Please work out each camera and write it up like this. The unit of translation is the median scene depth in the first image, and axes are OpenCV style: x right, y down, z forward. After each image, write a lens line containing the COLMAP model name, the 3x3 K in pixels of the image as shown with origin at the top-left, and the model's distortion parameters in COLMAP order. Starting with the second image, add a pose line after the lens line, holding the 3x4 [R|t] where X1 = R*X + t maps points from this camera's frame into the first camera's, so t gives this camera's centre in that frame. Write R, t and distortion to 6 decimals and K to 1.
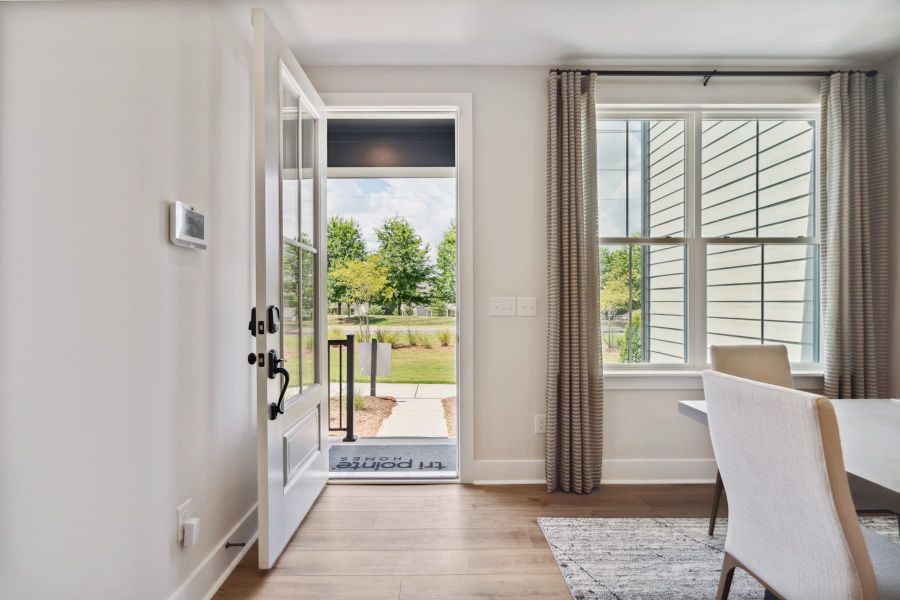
lens RADIAL K [[410.9, 0, 442.4], [0, 410.9, 301.8], [0, 0, 1]] dist [0.000282, 0.000497]
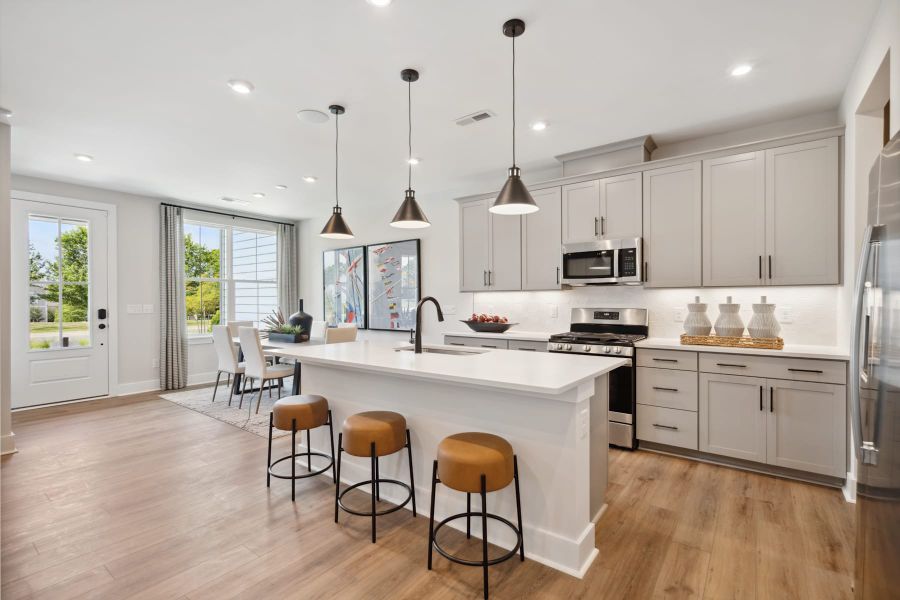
lens RADIAL K [[410.9, 0, 442.4], [0, 410.9, 301.8], [0, 0, 1]] dist [0.000282, 0.000497]
pose [[0.617317, -0.003190, 0.786708, -0.547090], [0.000647, 0.999993, 0.003547, -0.035482], [-0.786715, -0.001681, 0.617315, -1.564673]]
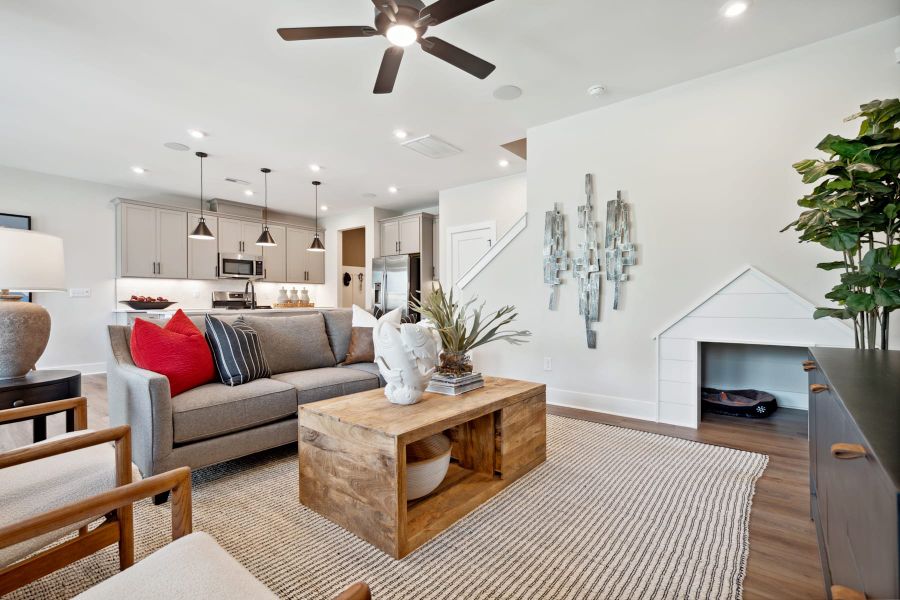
lens RADIAL K [[405.6, 0, 446.9], [0, 405.6, 304.1], [0, 0, 1]] dist [0.000745, 0.000556]
pose [[-0.768325, -0.000665, 0.640059, -1.787833], [0.003018, 0.999985, 0.004661, 0.069603], [-0.640052, 0.005513, -0.768312, 0.095484]]
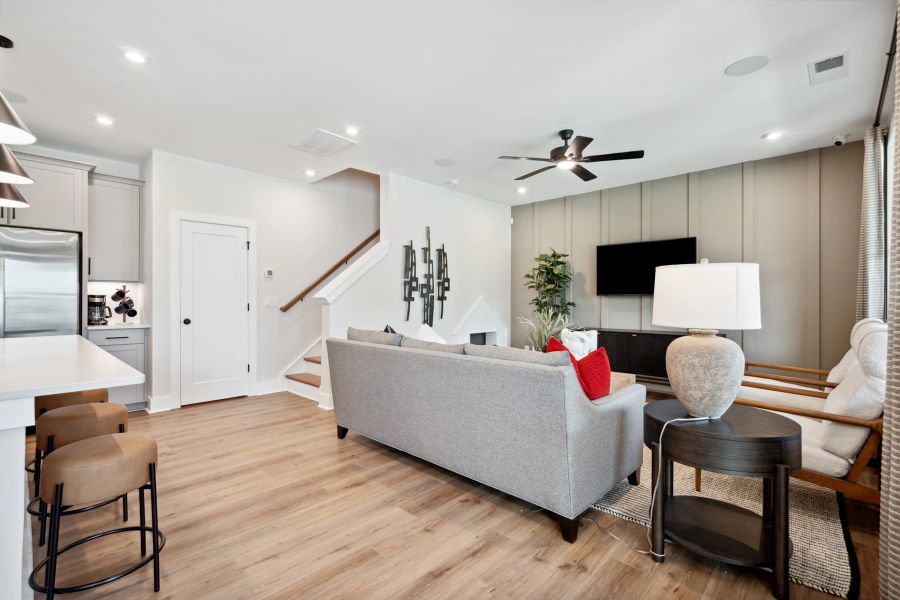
lens RADIAL K [[410.9, 0, 442.4], [0, 410.9, 301.8], [0, 0, 1]] dist [0.000282, 0.000497]
pose [[-0.701823, 0.000416, -0.712351, 0.160005], [-0.001714, 0.999996, 0.002273, 0.003966], [0.712349, 0.002816, -0.701820, 0.216086]]
